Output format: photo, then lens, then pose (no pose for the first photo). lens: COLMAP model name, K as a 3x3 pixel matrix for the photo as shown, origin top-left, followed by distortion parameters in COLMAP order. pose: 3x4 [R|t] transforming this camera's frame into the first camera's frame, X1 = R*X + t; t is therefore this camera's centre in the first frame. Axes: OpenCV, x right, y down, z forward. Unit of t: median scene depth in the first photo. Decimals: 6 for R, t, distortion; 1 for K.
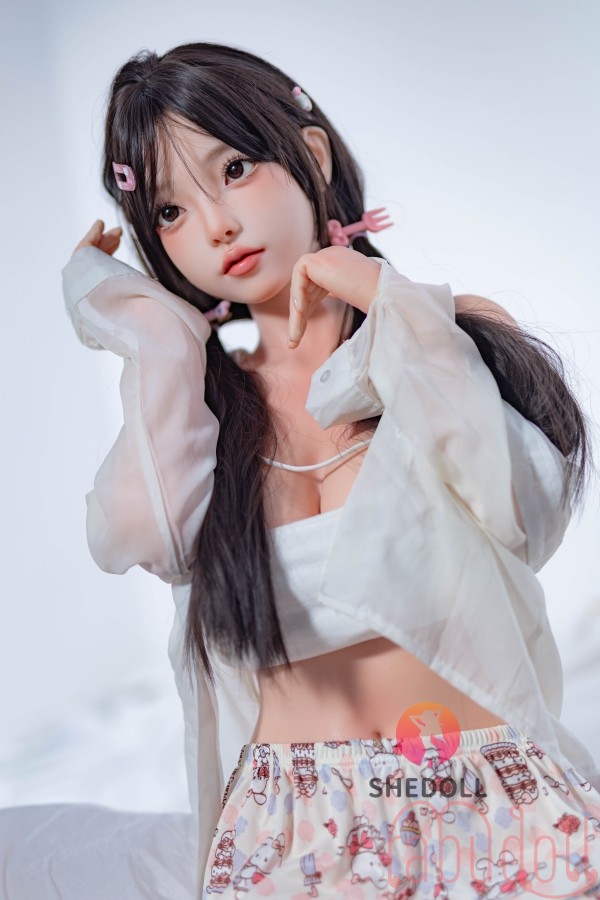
lens RADIAL K [[1273.1, 0, 300.0], [0, 1273.1, 450.0], [0, 0, 1]] dist [0.029297, 0.018241]
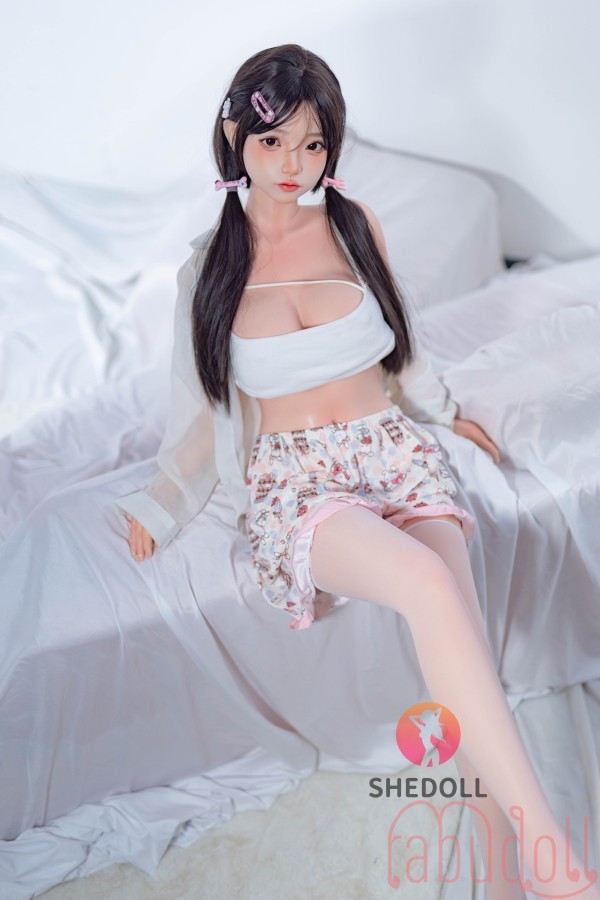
lens RADIAL K [[1273.1, 0, 300.0], [0, 1273.1, 450.0], [0, 0, 1]] dist [0.029297, 0.018241]
pose [[0.934257, -0.138869, 0.328450, -0.693665], [0.046398, 0.960566, 0.274153, -0.313972], [-0.353569, -0.240890, 0.903859, -0.899571]]
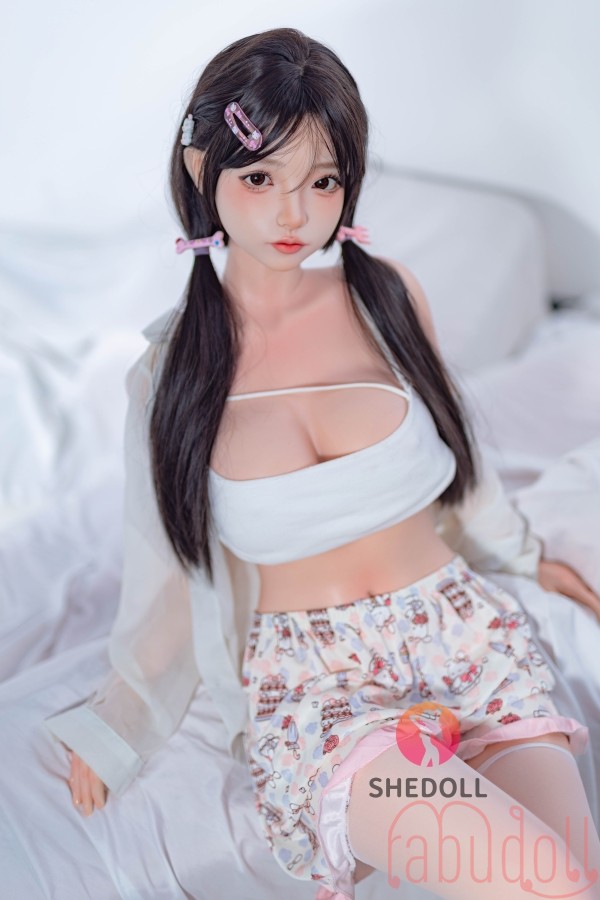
lens RADIAL K [[1273.1, 0, 300.0], [0, 1273.1, 450.0], [0, 0, 1]] dist [0.029297, 0.018241]
pose [[0.924108, -0.176442, 0.338958, -0.459189], [0.085691, 0.960113, 0.266158, -0.308799], [-0.372399, -0.216913, 0.902368, -0.200106]]
